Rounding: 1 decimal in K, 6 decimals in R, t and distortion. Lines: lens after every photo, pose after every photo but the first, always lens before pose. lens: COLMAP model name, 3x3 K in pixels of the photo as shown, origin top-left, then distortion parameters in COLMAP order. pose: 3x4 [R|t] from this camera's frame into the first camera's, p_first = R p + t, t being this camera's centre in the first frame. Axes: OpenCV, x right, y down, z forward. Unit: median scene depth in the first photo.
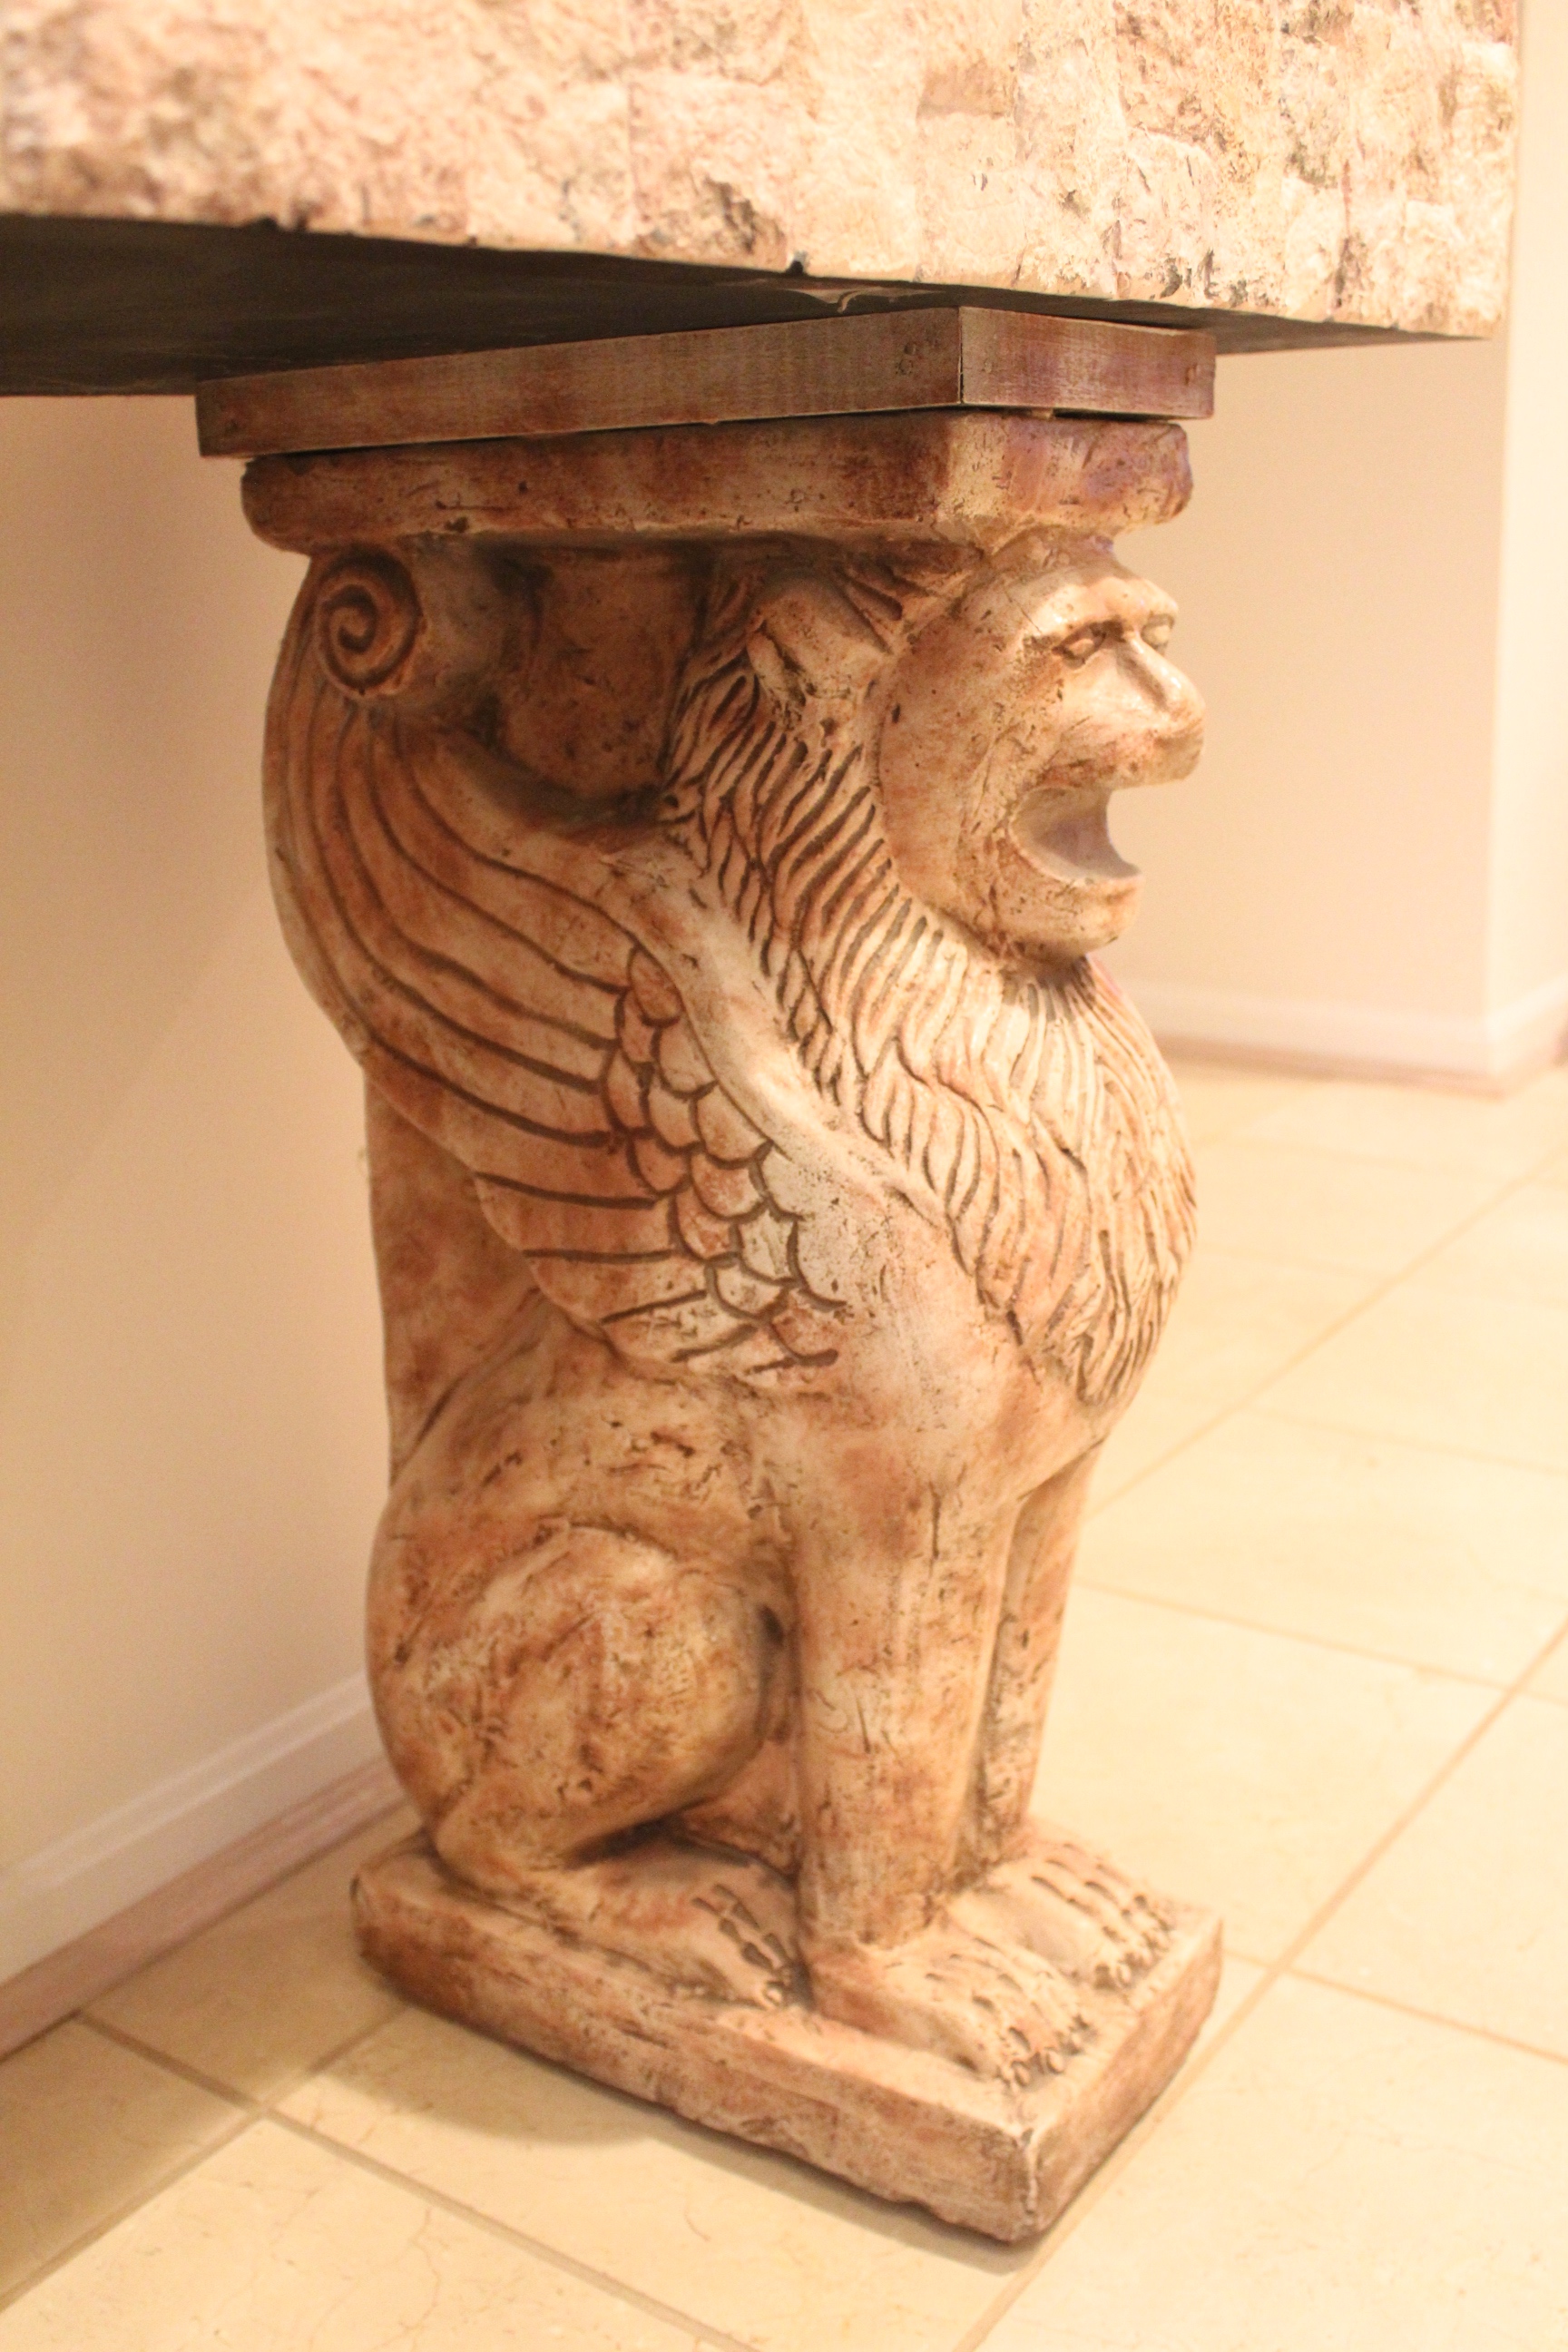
lens RADIAL K [[2365.4, 0, 784.0], [0, 2365.4, 1176.0], [0, 0, 1]] dist [-0.127190, 0.139243]
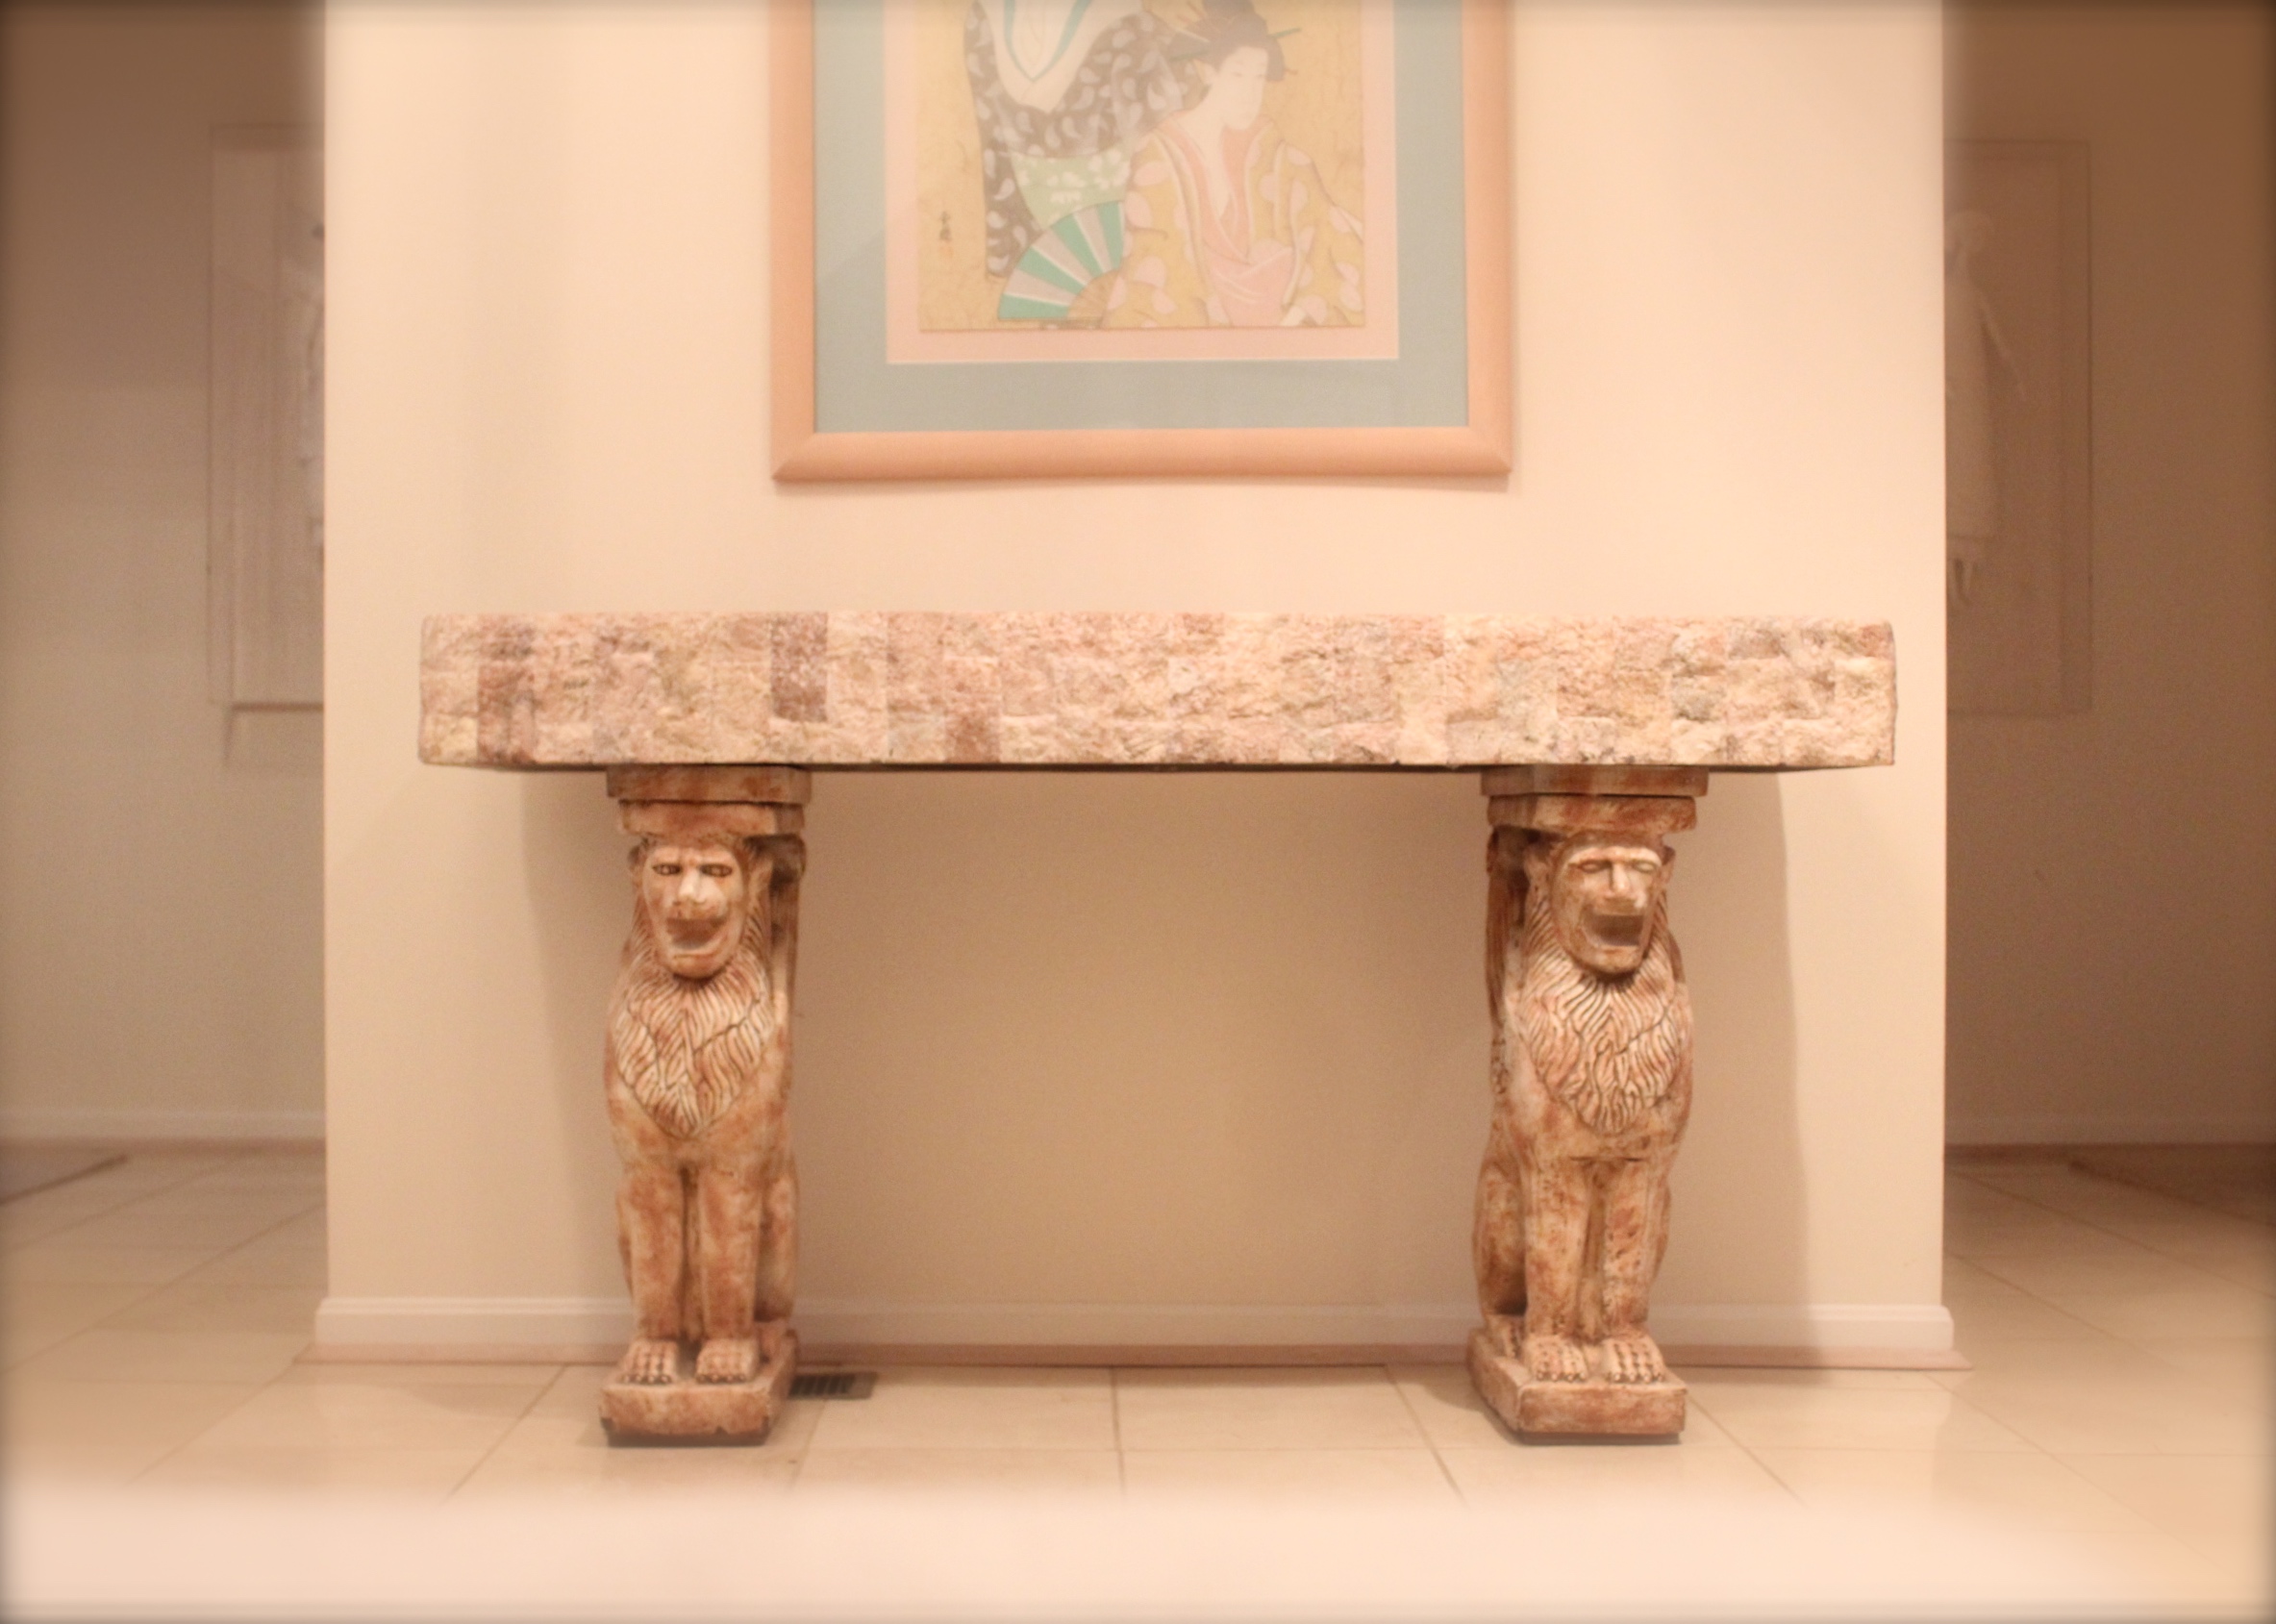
lens RADIAL K [[2767.4, 0, 1138.0], [0, 2767.4, 812.0], [0, 0, 1]] dist [-0.095571, 0.018303]
pose [[0.597307, 0.039536, -0.801038, 2.590112], [-0.250509, 0.958009, -0.139513, 0.351047], [0.761885, 0.284000, 0.582130, -1.548339]]
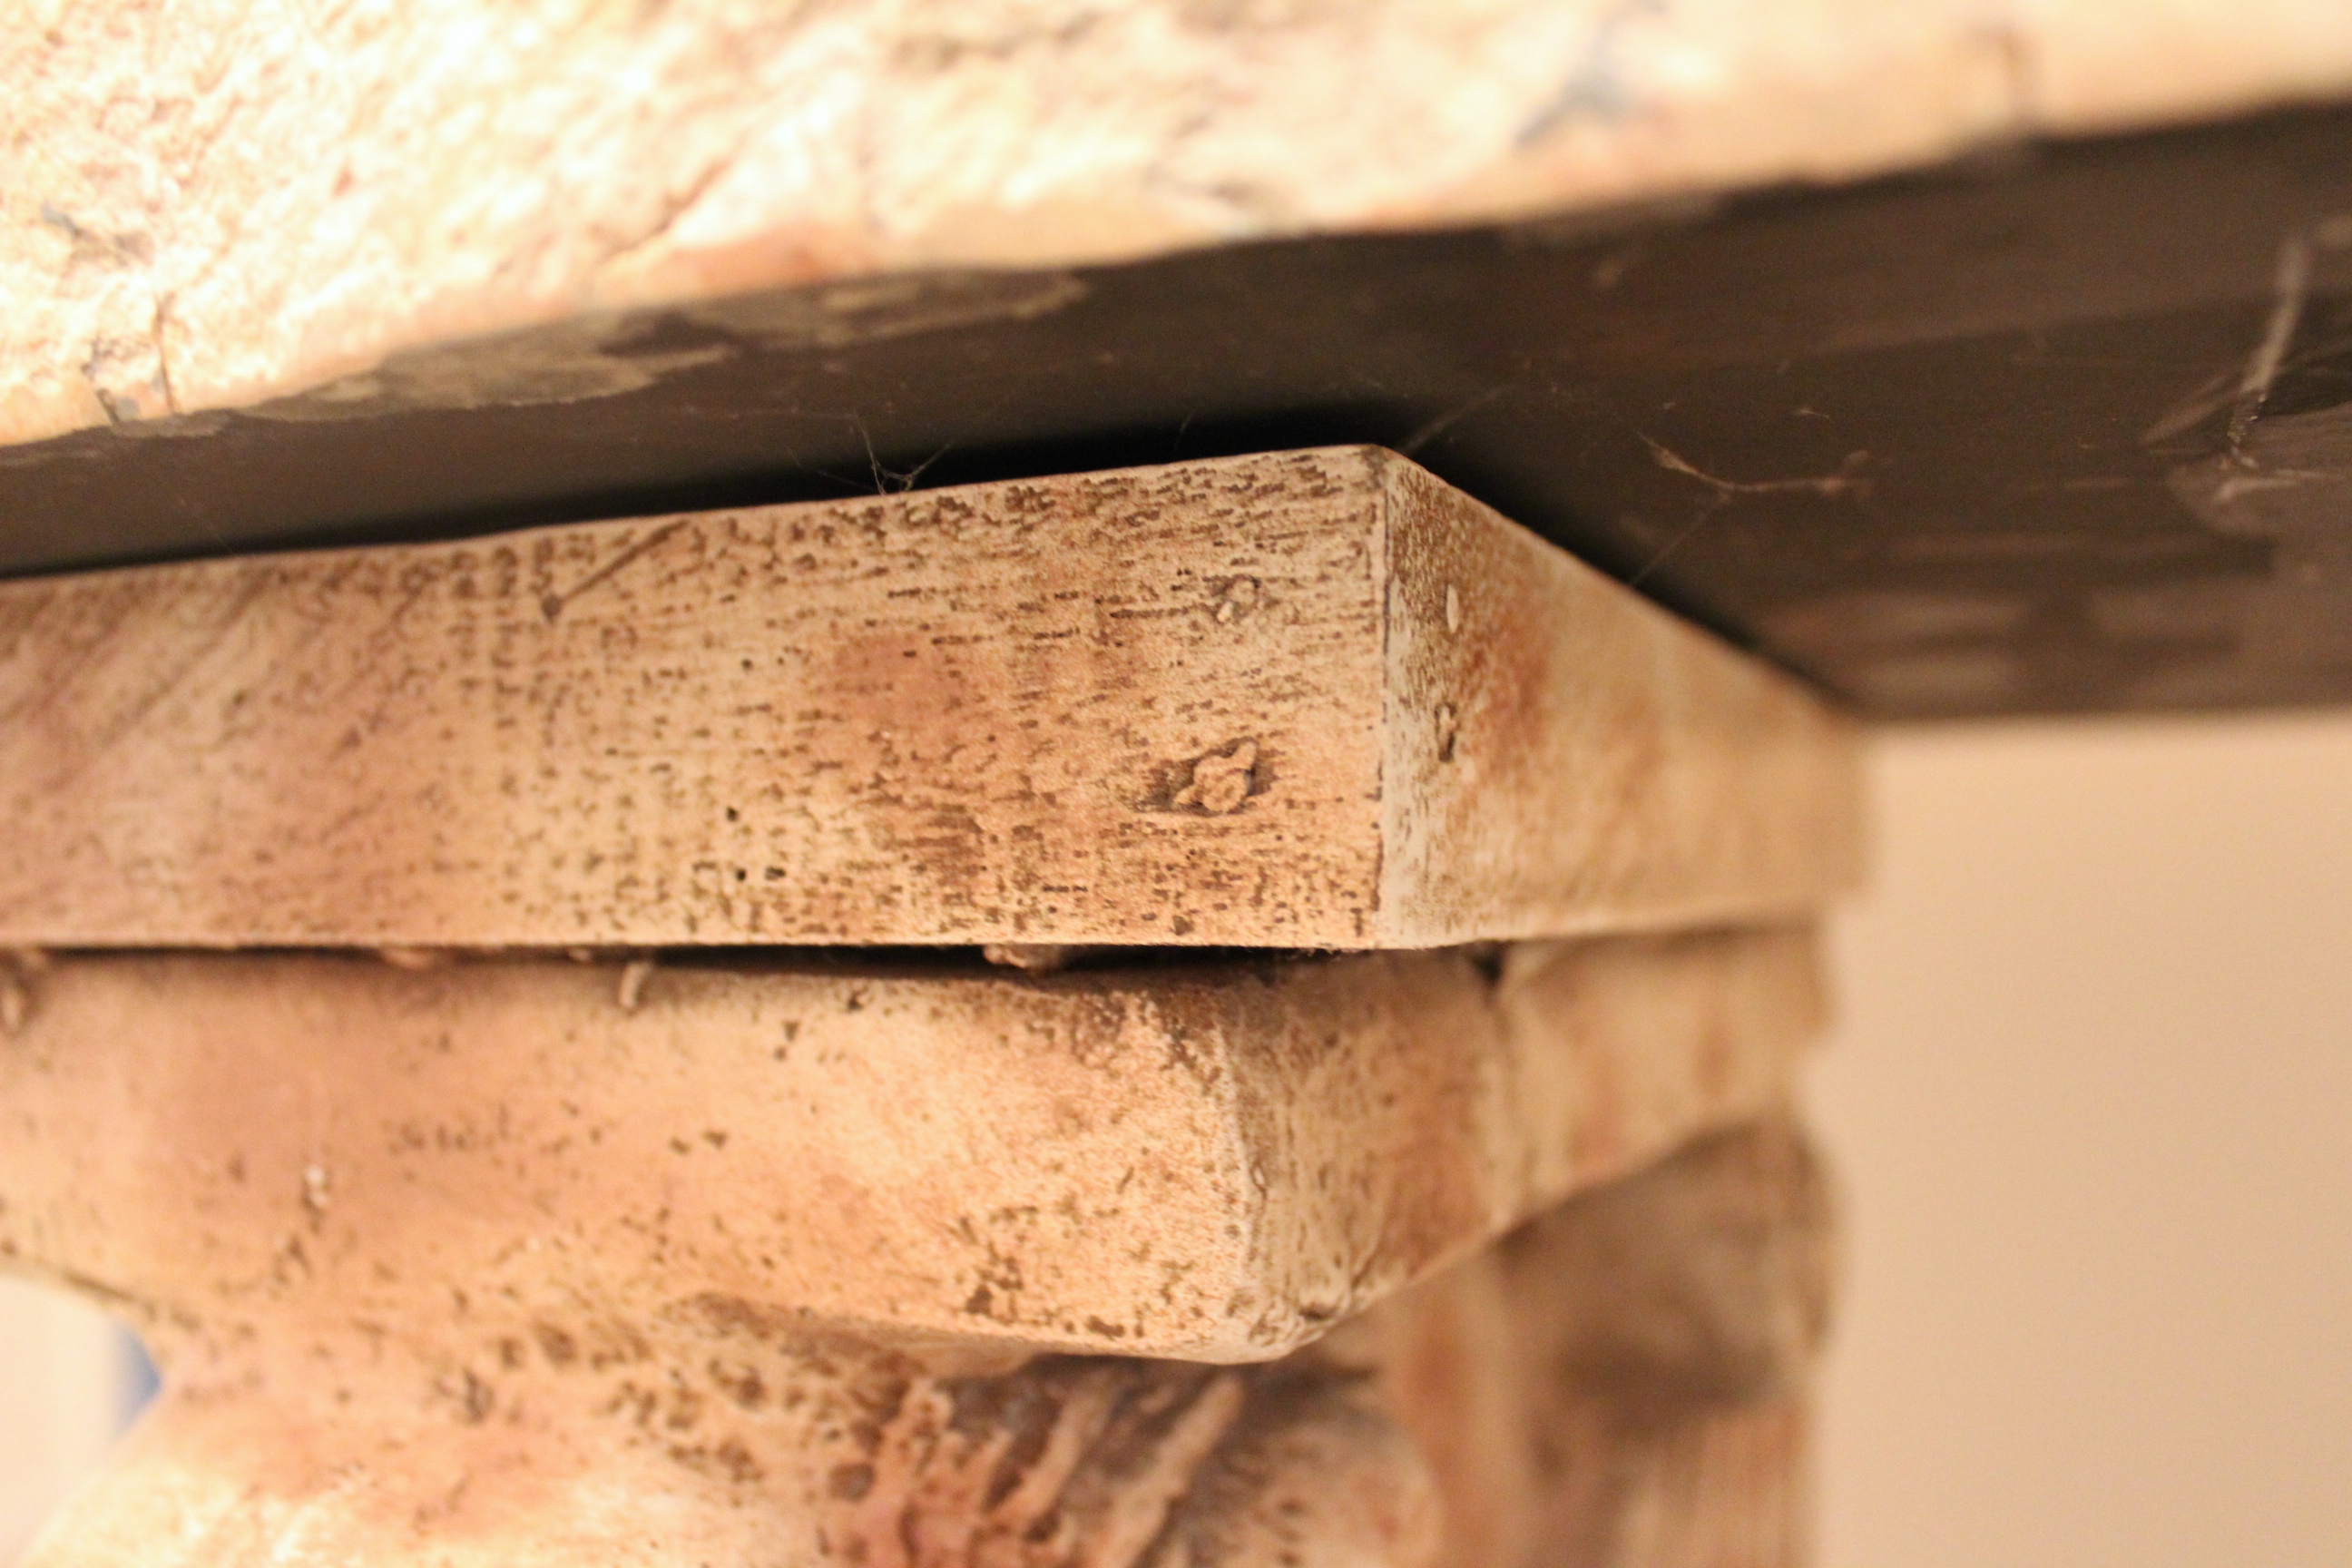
lens RADIAL K [[2276.5, 0, 1176.0], [0, 2276.5, 784.0], [0, 0, 1]] dist [-0.156124, 0.111510]
pose [[0.192571, -0.015611, -0.981159, -0.283220], [-0.258770, 0.963673, -0.066121, -0.033799], [0.946549, 0.266627, 0.181536, 0.088614]]
